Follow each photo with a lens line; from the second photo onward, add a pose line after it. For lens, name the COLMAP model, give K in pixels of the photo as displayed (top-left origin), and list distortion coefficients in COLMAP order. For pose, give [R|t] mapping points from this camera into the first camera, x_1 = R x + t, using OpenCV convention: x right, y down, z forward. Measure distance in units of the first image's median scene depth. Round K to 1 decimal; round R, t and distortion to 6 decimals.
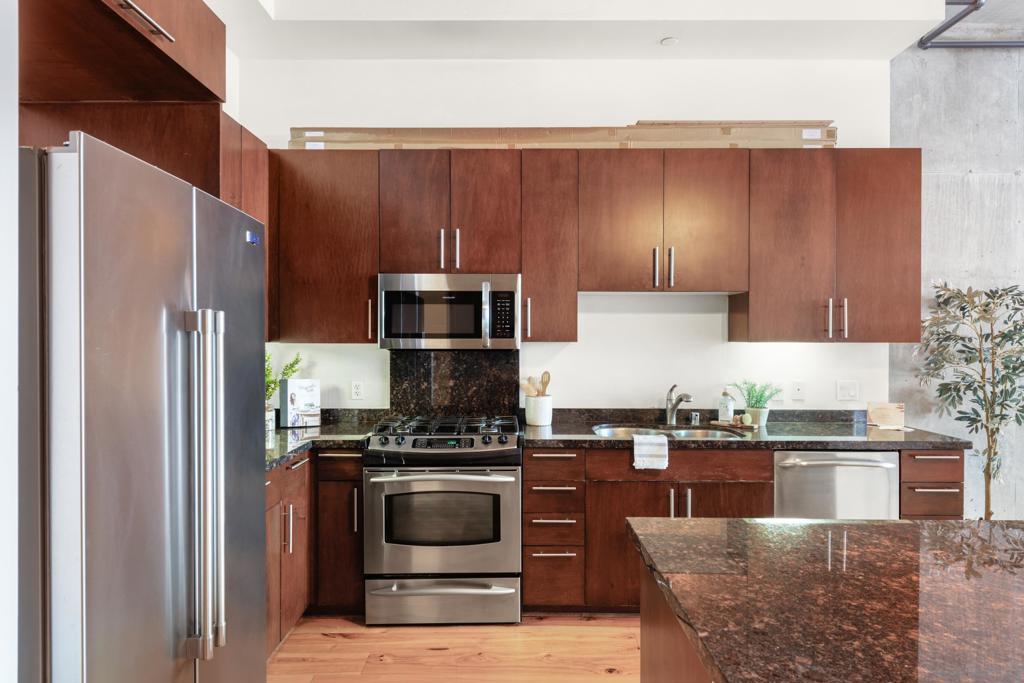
lens RADIAL K [[643.4, 0, 510.4], [0, 643.4, 339.4], [0, 0, 1]] dist [0.005581, 0.000610]
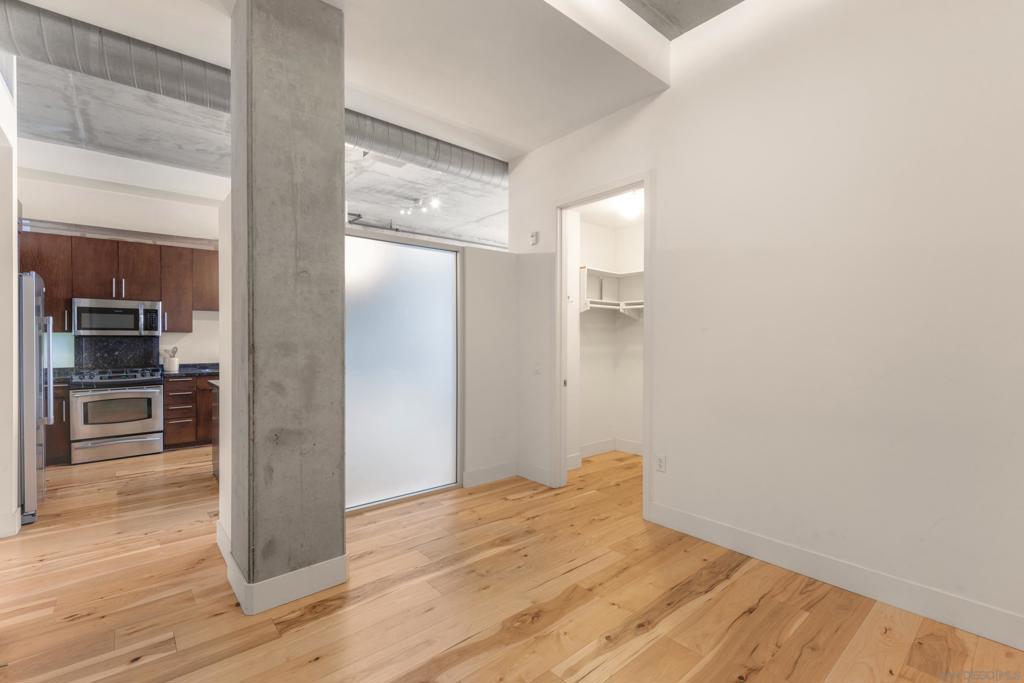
lens RADIAL K [[452.6, 0, 512.2], [0, 452.6, 341.1], [0, 0, 1]] dist [0.003511, -0.002518]
pose [[0.760608, -0.005344, 0.649189, -0.078260], [0.005320, 0.999984, 0.002000, 0.037719], [-0.649189, 0.001932, 0.760624, -0.976802]]
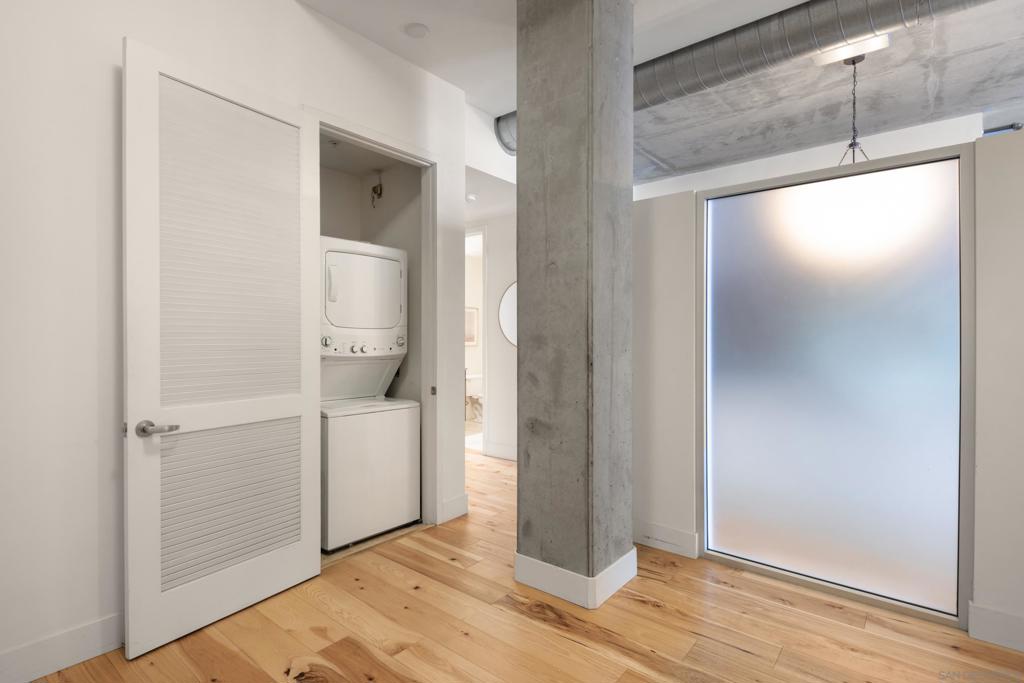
lens RADIAL K [[510.3, 0, 506.4], [0, 510.3, 342.8], [0, 0, 1]] dist [-0.002089, -0.000216]
pose [[0.764394, -0.001496, -0.644748, 0.551858], [-0.000333, 0.999996, -0.002715, 0.052121], [0.644750, 0.002290, 0.764390, -0.874882]]
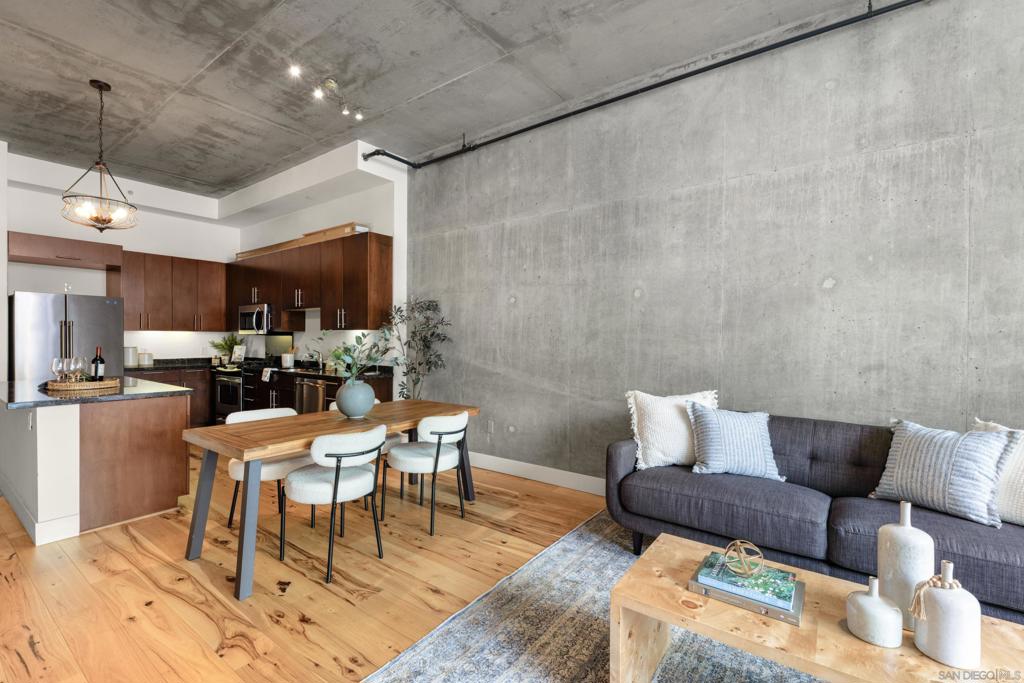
lens RADIAL K [[452.6, 0, 511.2], [0, 452.6, 342.5], [0, 0, 1]] dist [0.003511, -0.002518]
pose [[0.803611, 0.006344, -0.595121, 1.829150], [-0.005244, 0.999980, 0.003579, 0.037465], [0.595131, 0.000245, 0.803628, 0.152123]]
